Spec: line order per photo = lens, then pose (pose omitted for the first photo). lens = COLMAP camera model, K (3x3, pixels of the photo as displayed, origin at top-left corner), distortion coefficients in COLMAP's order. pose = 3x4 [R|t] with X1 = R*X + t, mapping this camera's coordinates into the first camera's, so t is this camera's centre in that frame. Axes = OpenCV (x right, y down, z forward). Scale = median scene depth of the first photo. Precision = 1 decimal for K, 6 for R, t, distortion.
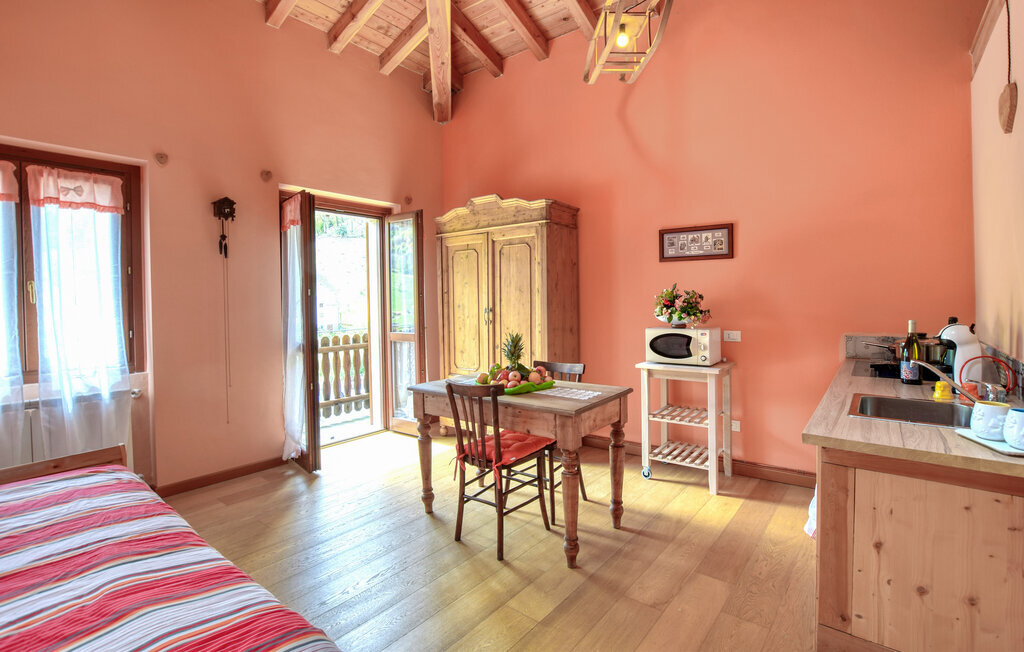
lens RADIAL K [[471.6, 0, 510.2], [0, 471.6, 300.2], [0, 0, 1]] dist [-0.032530, 0.004281]
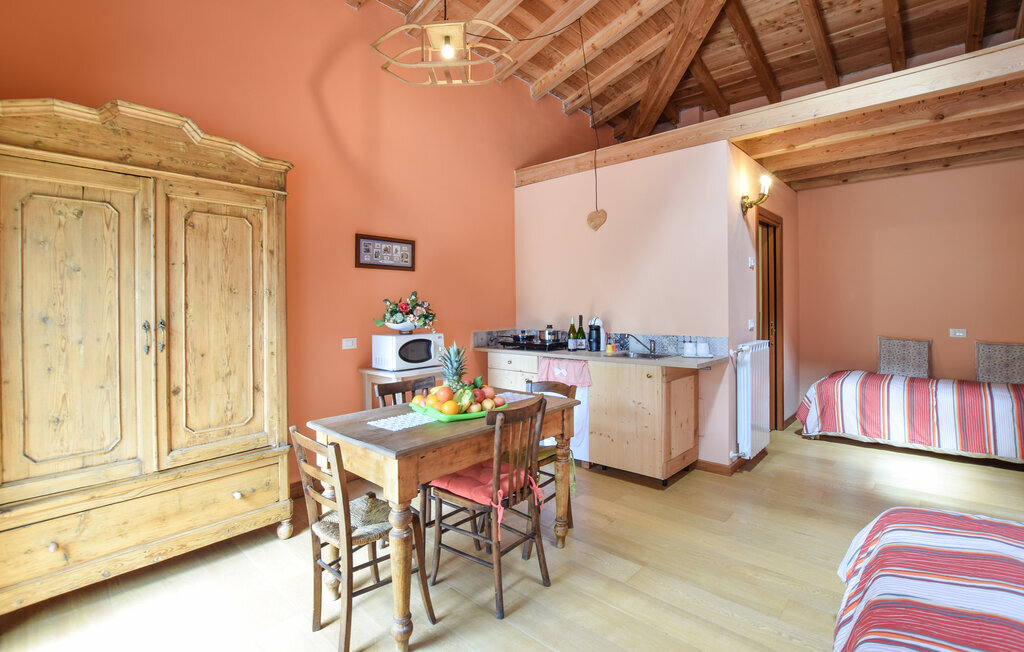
lens RADIAL K [[471.6, 0, 510.2], [0, 471.6, 300.2], [0, 0, 1]] dist [-0.032530, 0.004281]
pose [[0.059374, 0.023910, 0.997949, -0.611112], [0.010266, 0.999646, -0.024561, 0.010897], [-0.998183, 0.011703, 0.059107, 0.650957]]
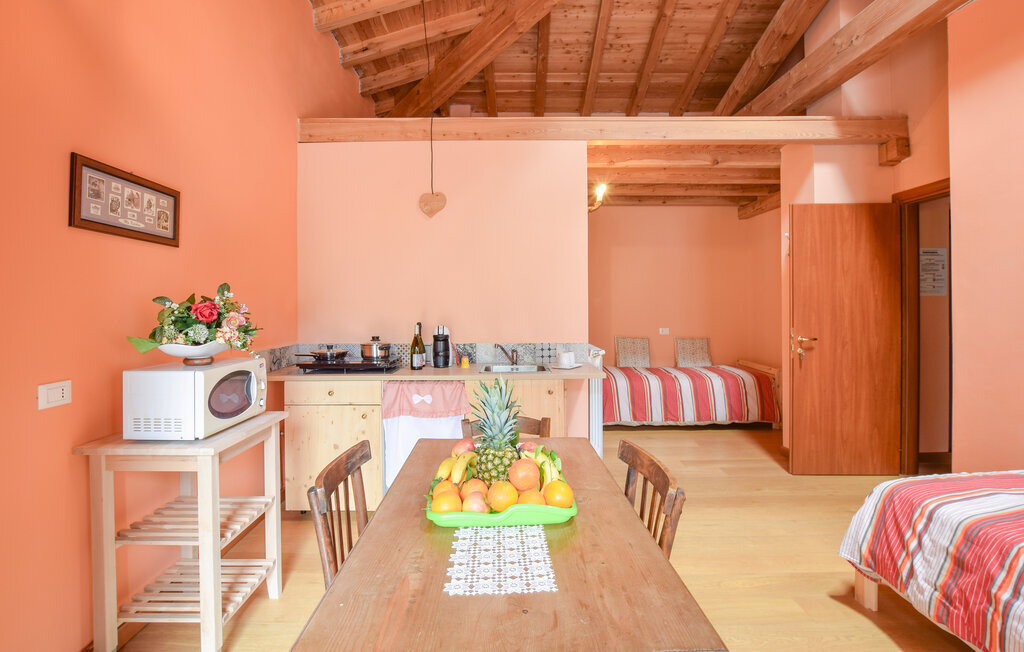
lens RADIAL K [[471.6, 0, 510.2], [0, 471.6, 300.2], [0, 0, 1]] dist [-0.032530, 0.004281]
pose [[-0.633109, 0.030116, 0.773476, -0.263106], [0.017465, 0.999544, -0.024623, 0.003805], [-0.773865, -0.002080, -0.633347, 0.975497]]
